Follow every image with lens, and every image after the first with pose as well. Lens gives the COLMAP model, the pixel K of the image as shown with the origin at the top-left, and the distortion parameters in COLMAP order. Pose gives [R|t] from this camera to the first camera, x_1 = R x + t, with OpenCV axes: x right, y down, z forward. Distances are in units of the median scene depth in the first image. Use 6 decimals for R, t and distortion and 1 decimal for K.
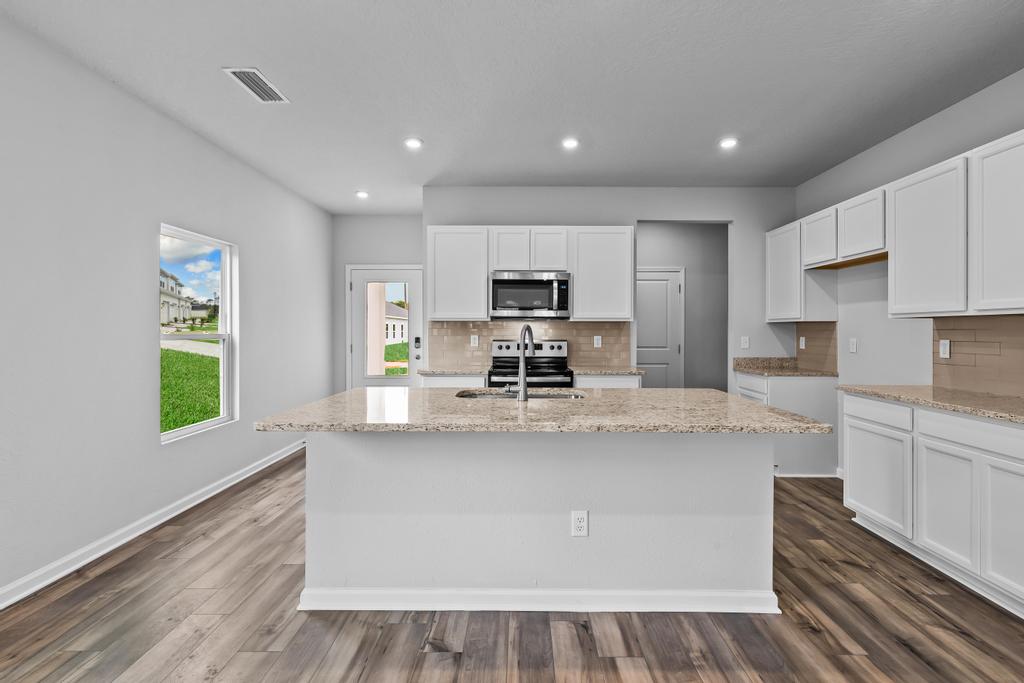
lens RADIAL K [[478.7, 0, 517.5], [0, 478.7, 330.2], [0, 0, 1]] dist [0.004332, 0.000446]
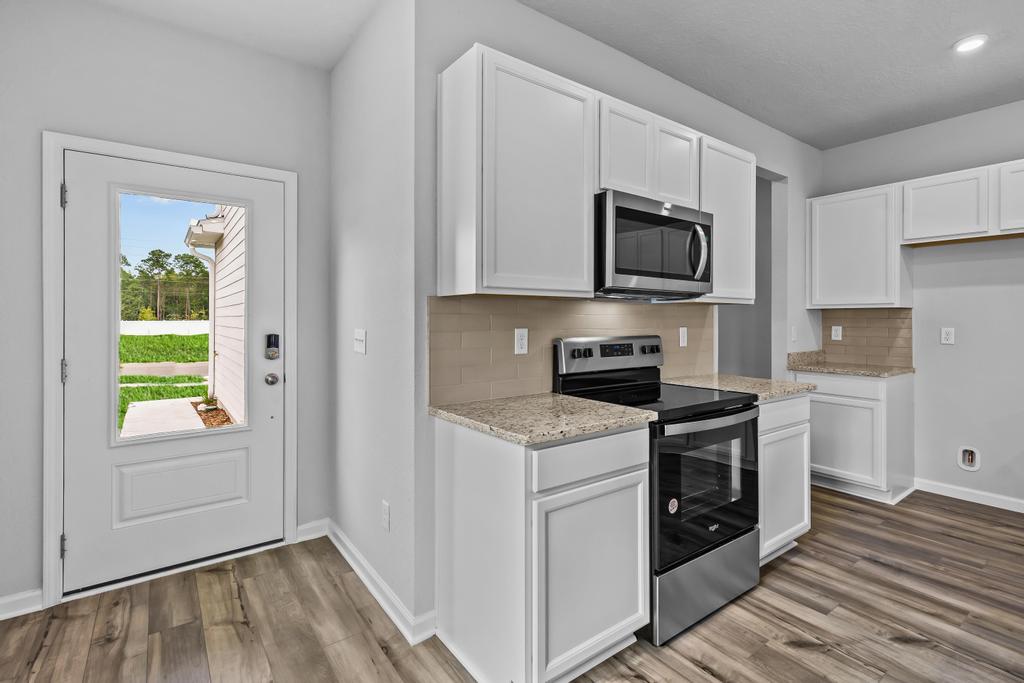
lens RADIAL K [[481.1, 0, 522.2], [0, 481.1, 316.3], [0, 0, 1]] dist [0.002551, 0.000031]
pose [[0.797759, 0.002349, 0.602972, -0.397605], [0.000035, 0.999992, -0.003941, -0.000059], [-0.602976, 0.003165, 0.797753, 0.694100]]
